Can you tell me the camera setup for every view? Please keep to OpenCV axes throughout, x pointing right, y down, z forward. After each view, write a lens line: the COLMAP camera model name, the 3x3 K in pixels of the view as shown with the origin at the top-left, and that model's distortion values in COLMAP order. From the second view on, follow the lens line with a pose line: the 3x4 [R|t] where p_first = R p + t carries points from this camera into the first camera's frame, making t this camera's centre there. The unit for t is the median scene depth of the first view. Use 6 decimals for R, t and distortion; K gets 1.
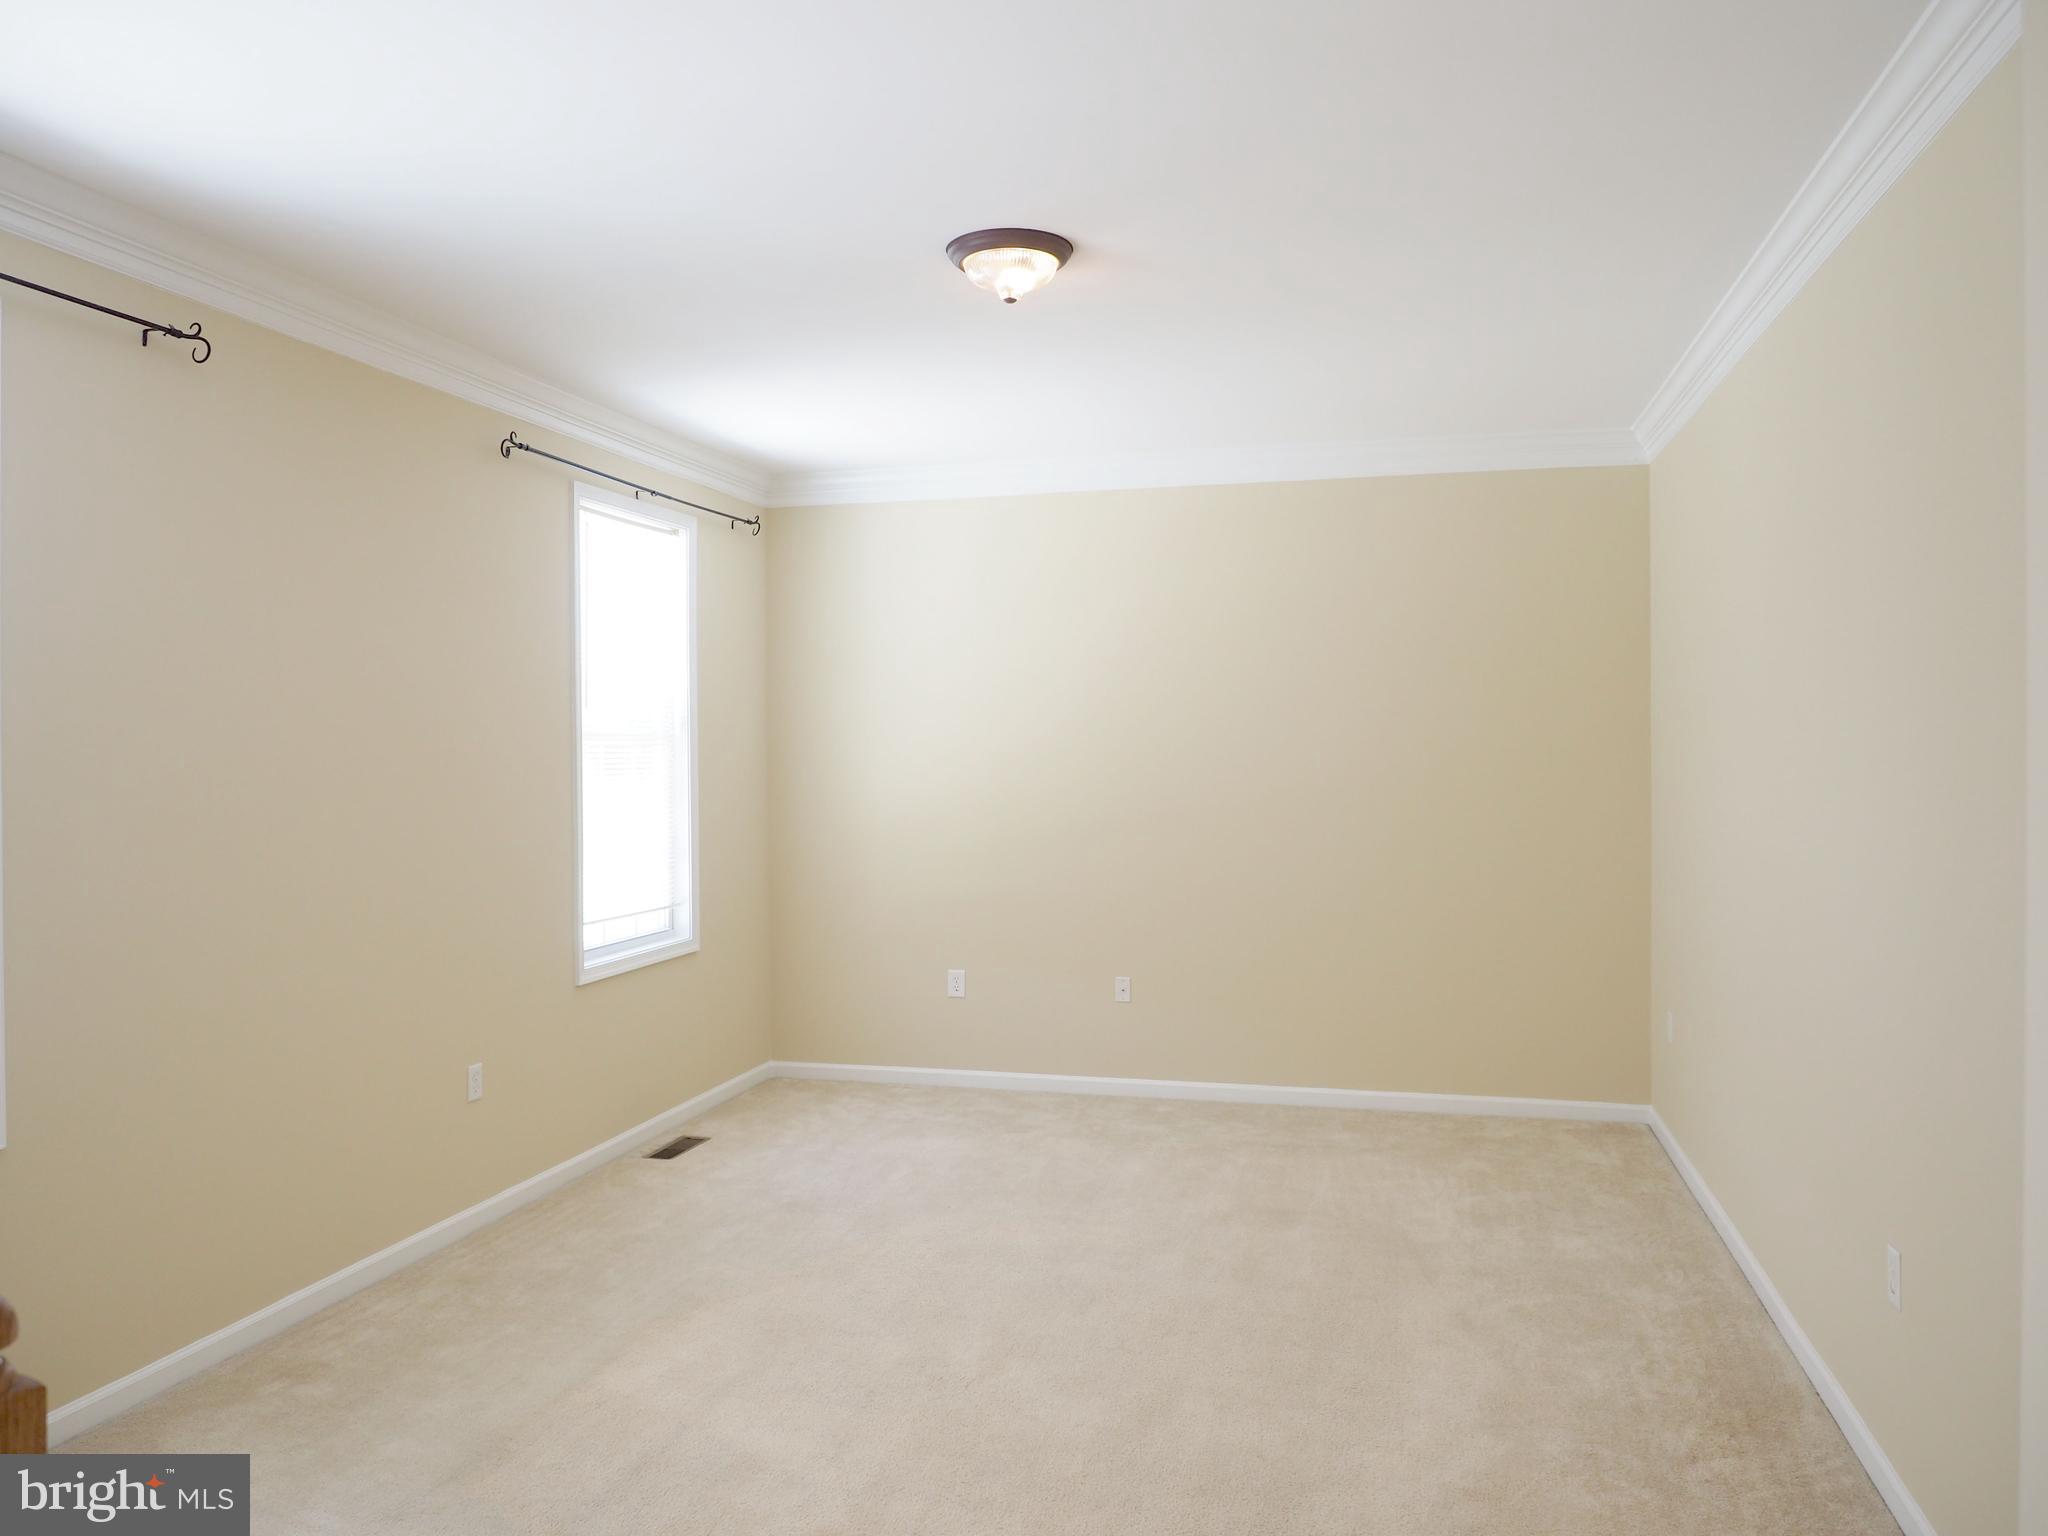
lens RADIAL K [[1477.2, 0, 1024.0], [0, 1477.2, 768.0], [0, 0, 1]] dist [-0.028835, -0.001713]
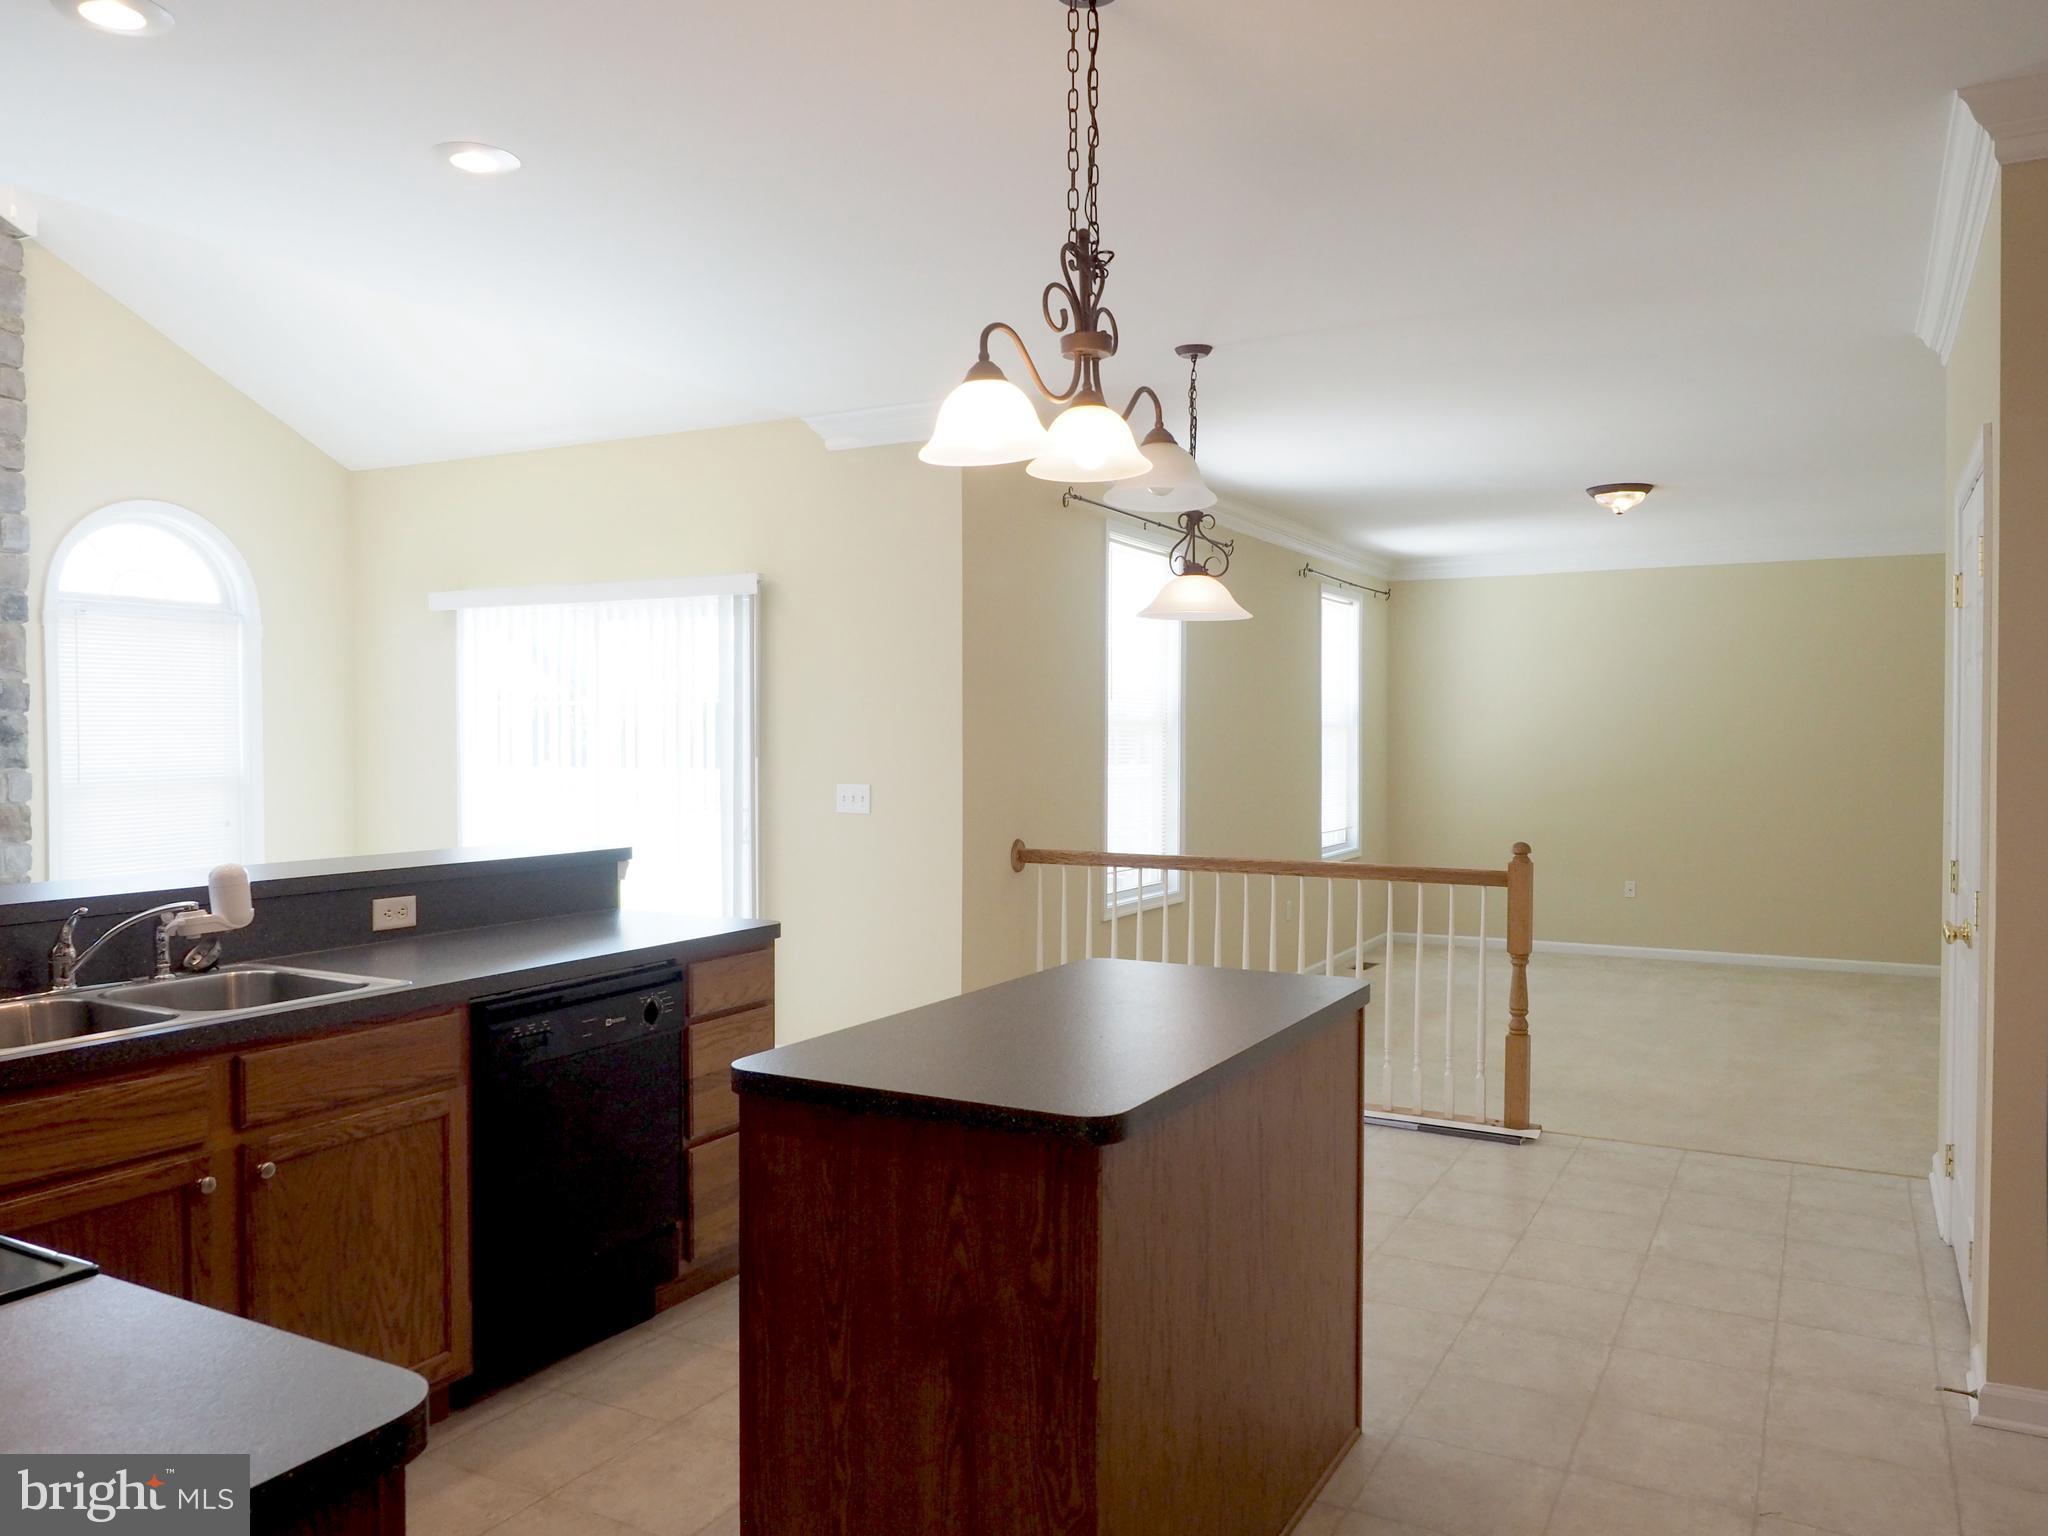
lens RADIAL K [[1485.8, 0, 1027.5], [0, 1485.8, 760.0], [0, 0, 1]] dist [-0.009980, -0.000035]
pose [[0.970921, 0.008439, -0.239250, -0.189187], [-0.007199, 0.999956, 0.006055, 0.008614], [0.239290, -0.004157, 0.970939, -0.719199]]
